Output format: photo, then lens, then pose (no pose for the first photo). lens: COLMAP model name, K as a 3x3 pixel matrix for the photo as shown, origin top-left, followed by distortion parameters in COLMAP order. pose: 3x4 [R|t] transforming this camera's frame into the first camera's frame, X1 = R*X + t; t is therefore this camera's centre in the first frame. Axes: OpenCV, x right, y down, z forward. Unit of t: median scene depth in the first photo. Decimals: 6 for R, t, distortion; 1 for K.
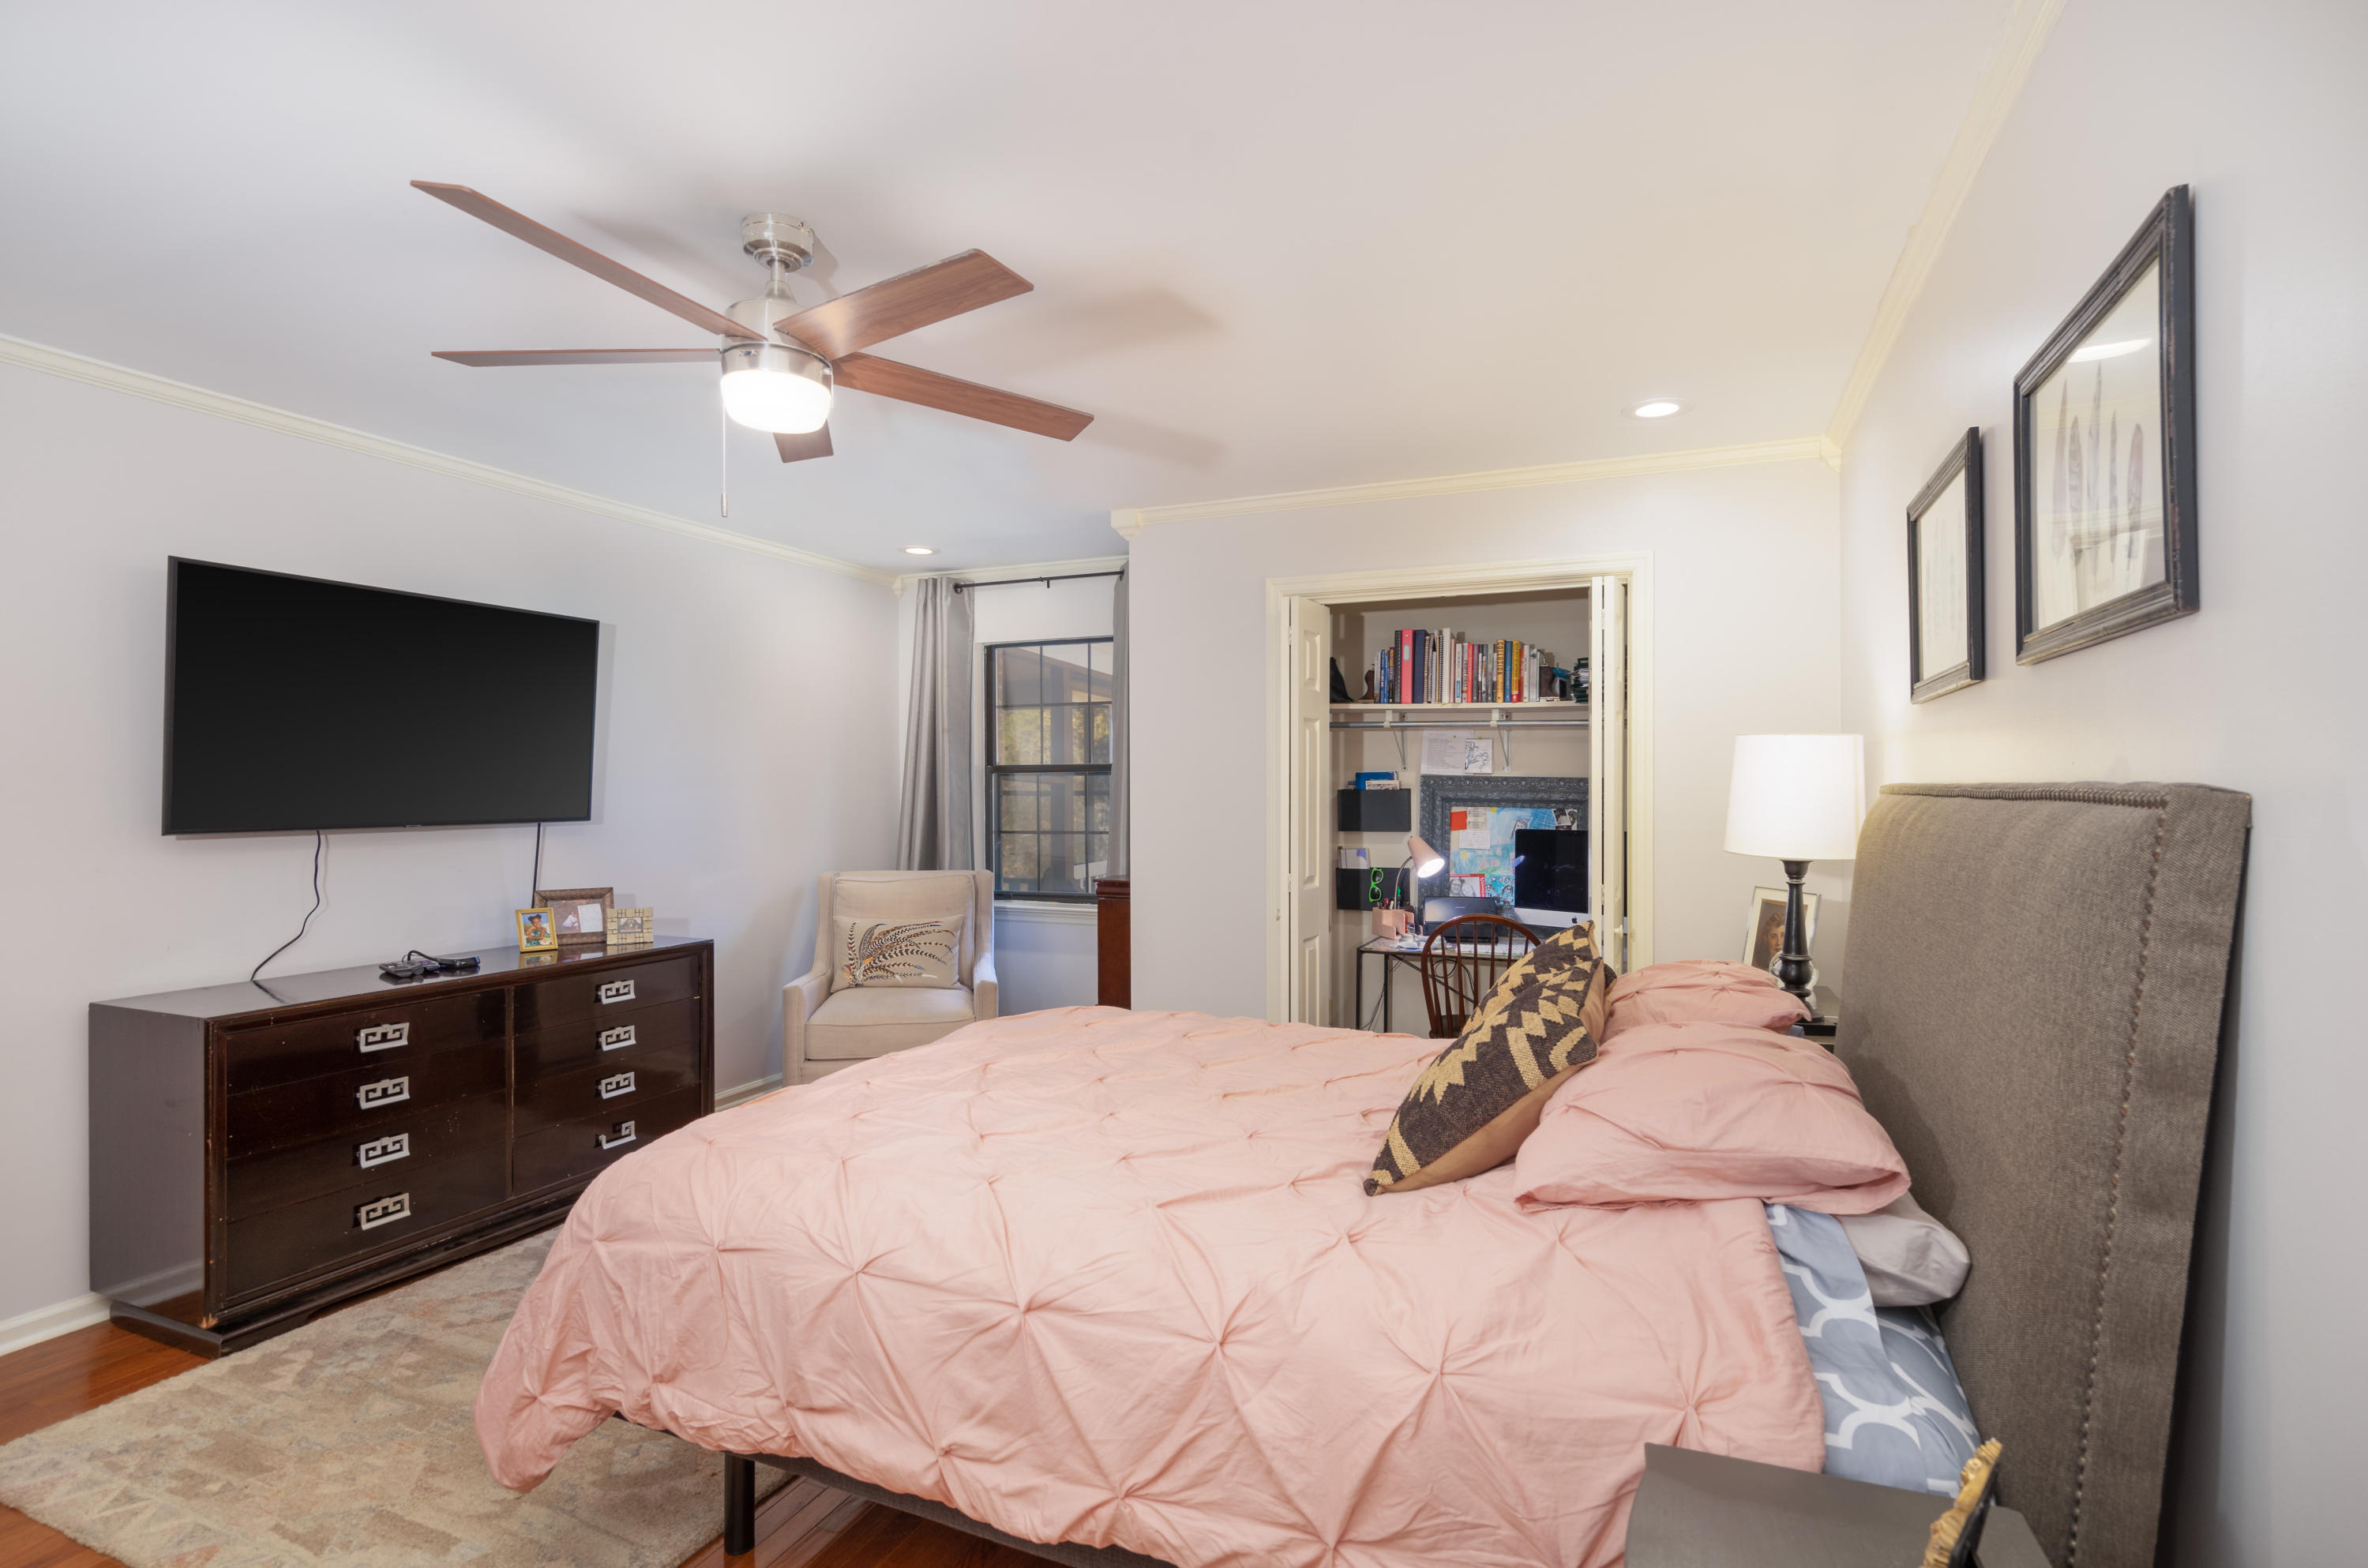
lens RADIAL K [[1132.9, 0, 1174.8], [0, 1132.9, 796.2], [0, 0, 1]] dist [0.003610, -0.000131]
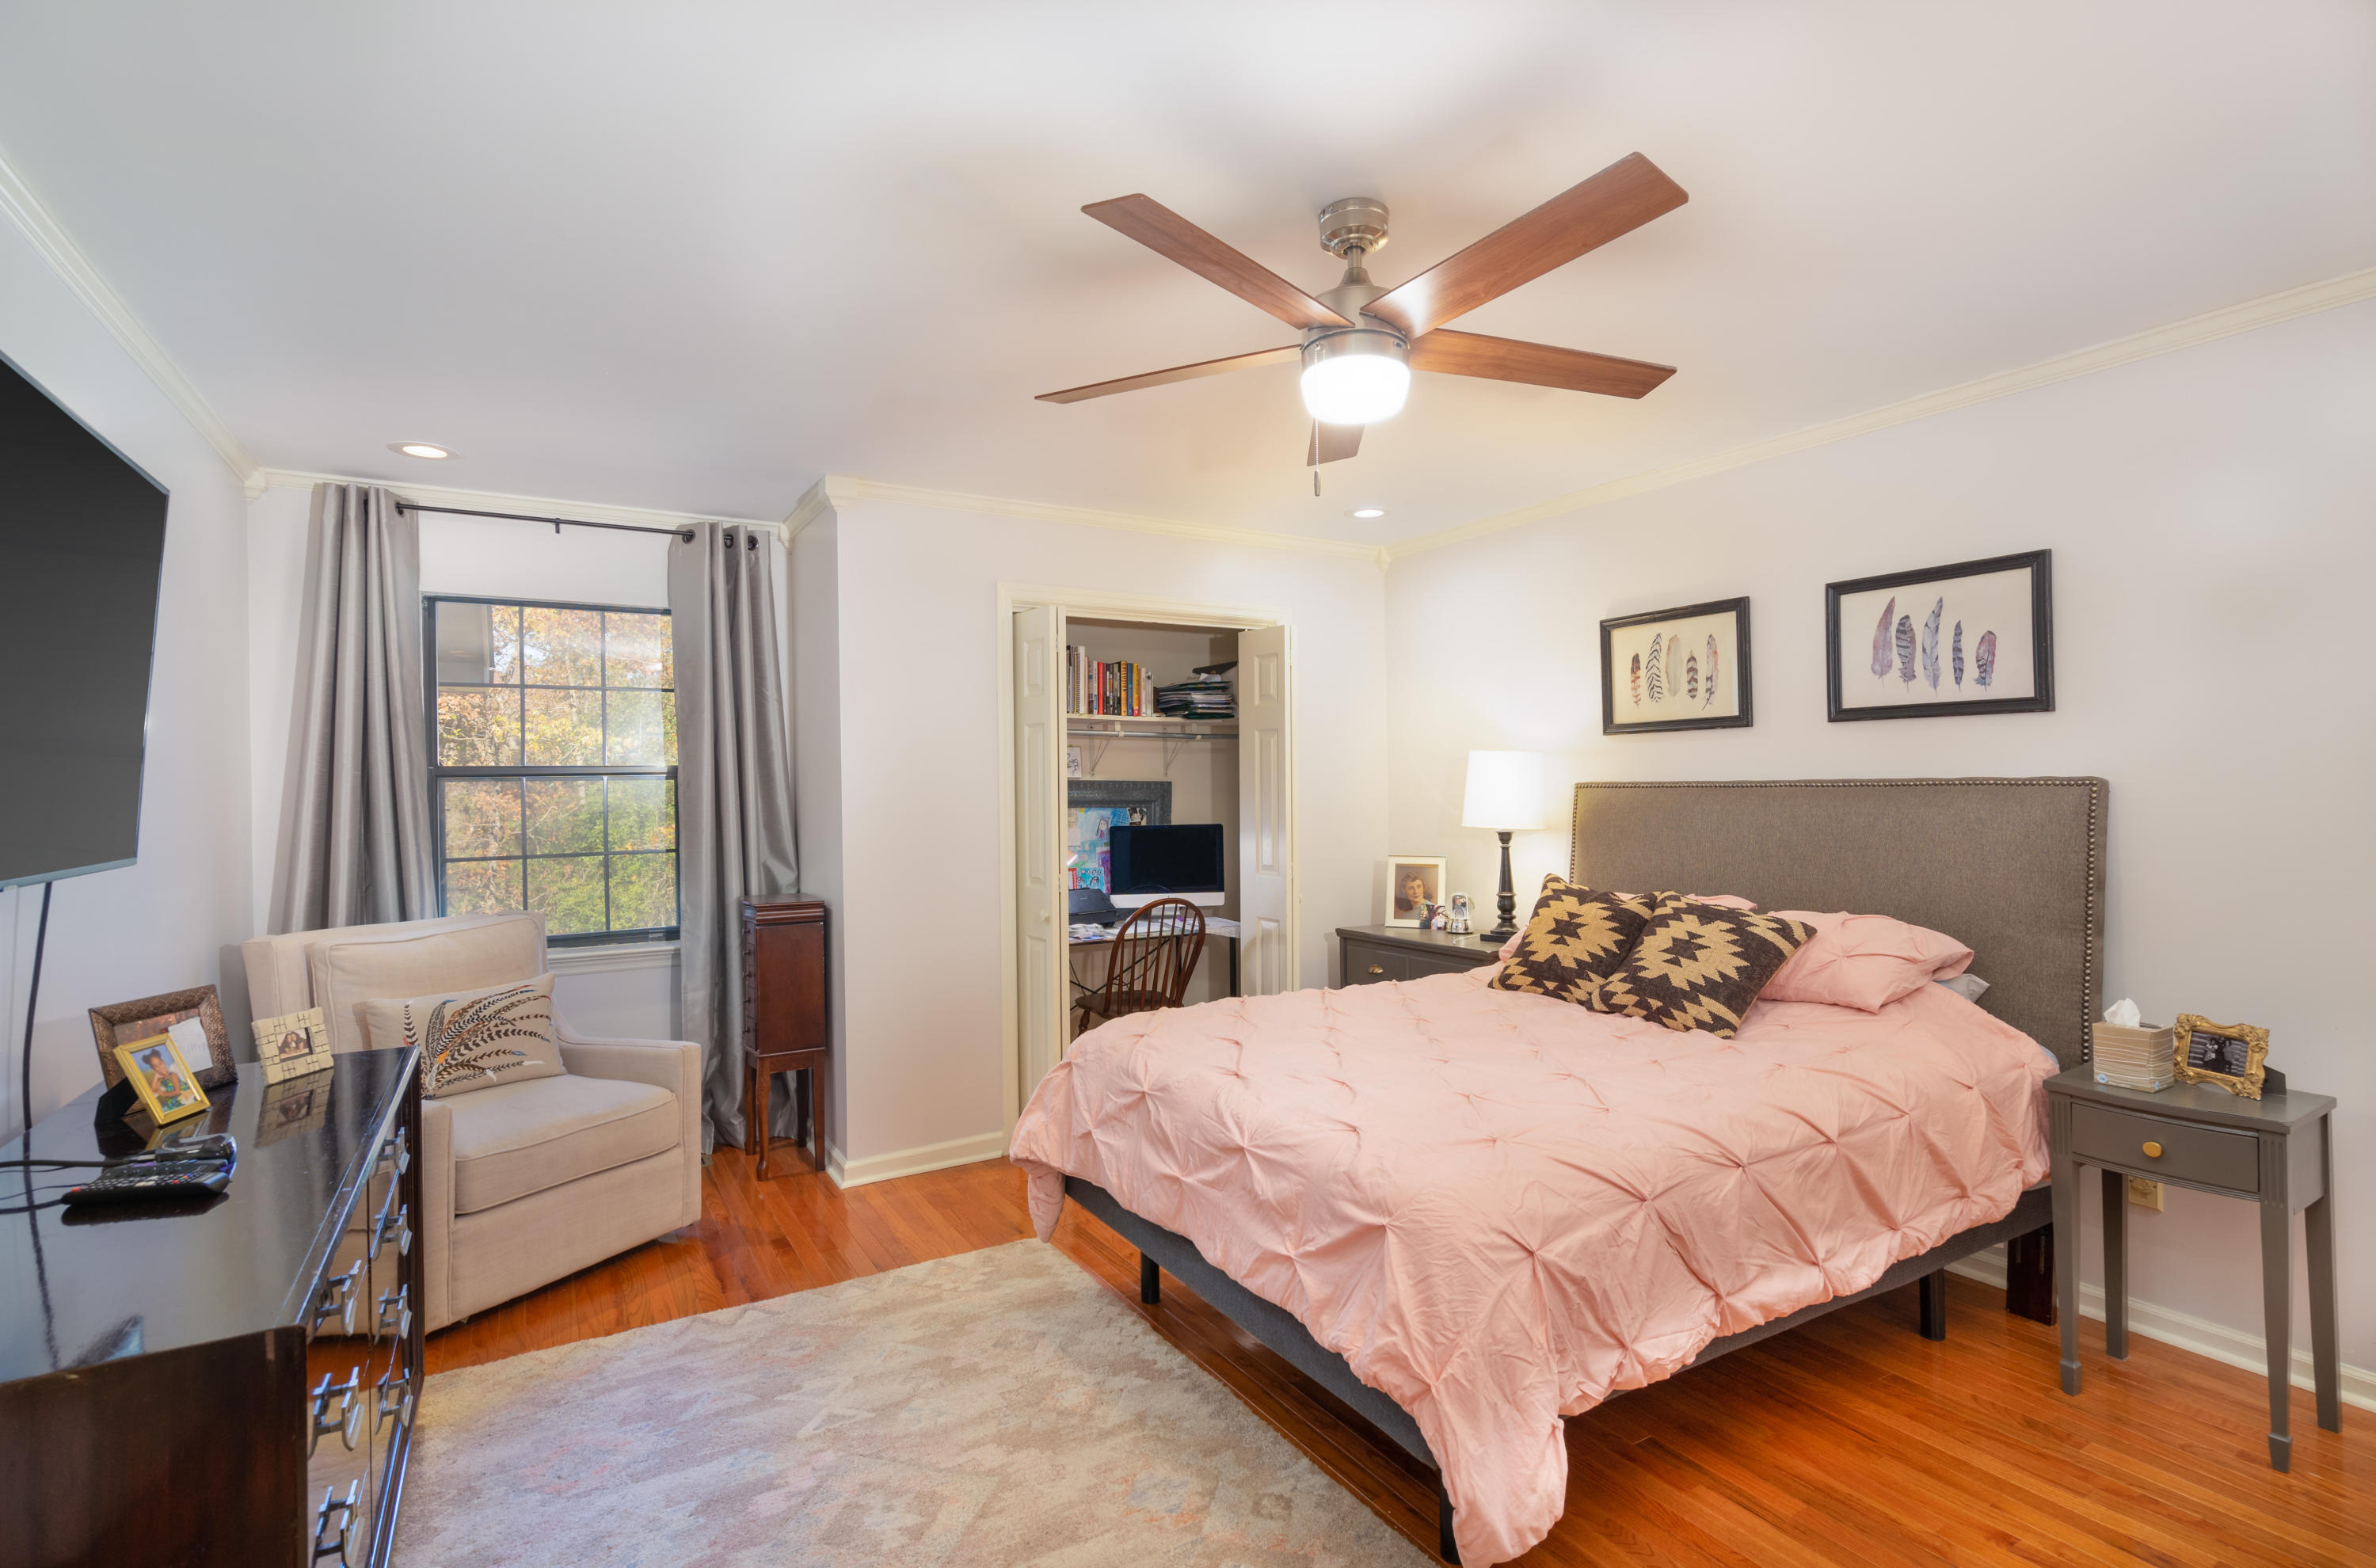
lens RADIAL K [[1136.8, 0, 1179.0], [0, 1136.8, 775.3], [0, 0, 1]] dist [0.003610, -0.000131]
pose [[0.582444, 0.004481, 0.812859, -0.620317], [0.017230, 0.999692, -0.017857, -0.000963], [-0.812688, 0.024406, 0.582187, 0.282763]]
